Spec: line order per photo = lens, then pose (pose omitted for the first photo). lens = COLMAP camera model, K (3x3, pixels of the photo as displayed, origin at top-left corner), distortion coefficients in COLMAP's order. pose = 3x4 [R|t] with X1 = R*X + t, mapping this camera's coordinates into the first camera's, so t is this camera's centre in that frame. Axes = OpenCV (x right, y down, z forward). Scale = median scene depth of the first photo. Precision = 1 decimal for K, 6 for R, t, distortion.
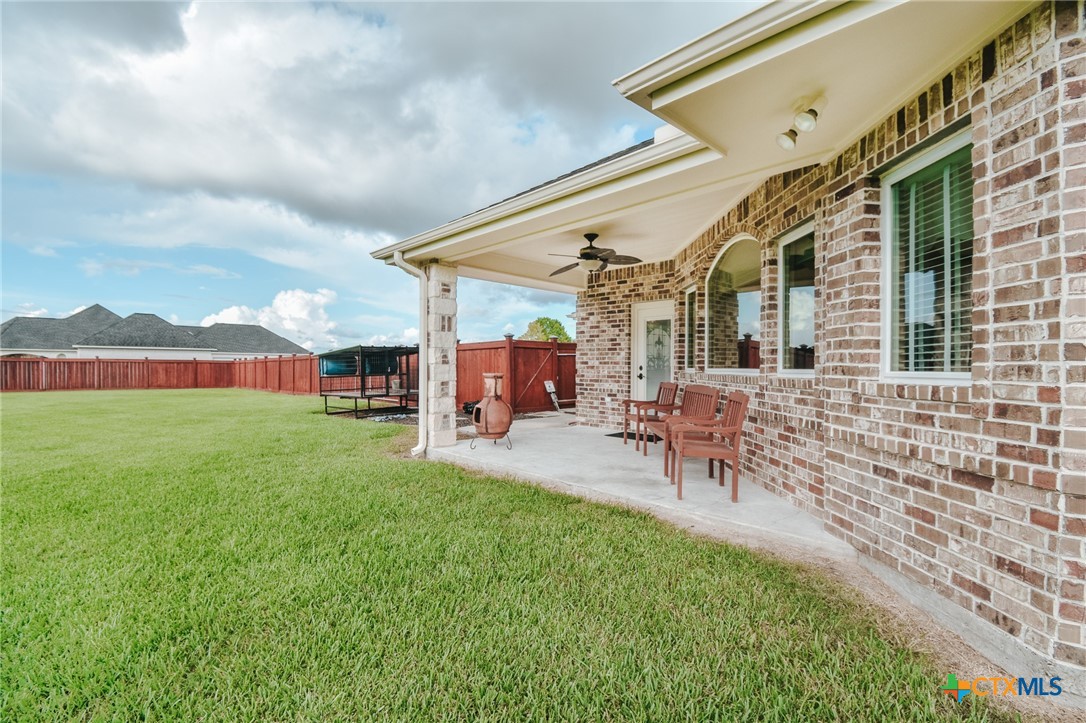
lens RADIAL K [[495.5, 0, 542.0], [0, 495.5, 366.2], [0, 0, 1]] dist [0.001781, -0.000984]
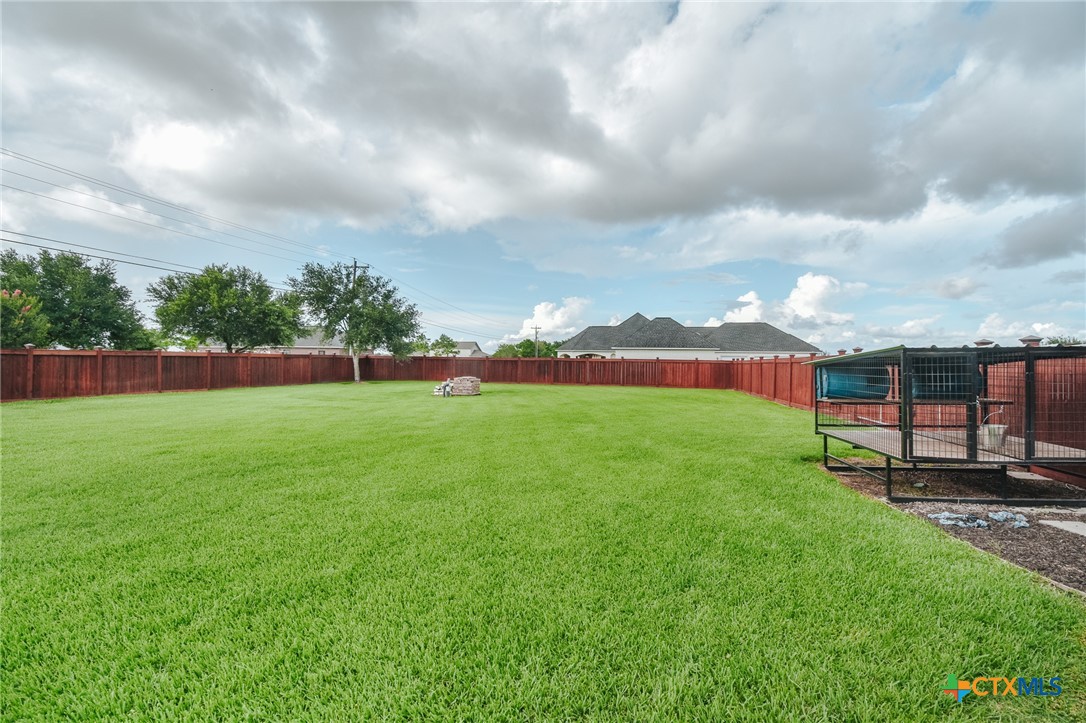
lens RADIAL K [[495.5, 0, 542.0], [0, 495.5, 366.2], [0, 0, 1]] dist [0.001781, -0.000984]
pose [[0.580719, 0.015450, -0.813958, -0.070840], [-0.010320, 0.999879, 0.011616, -0.009378], [0.814039, 0.001654, 0.580808, 0.175609]]
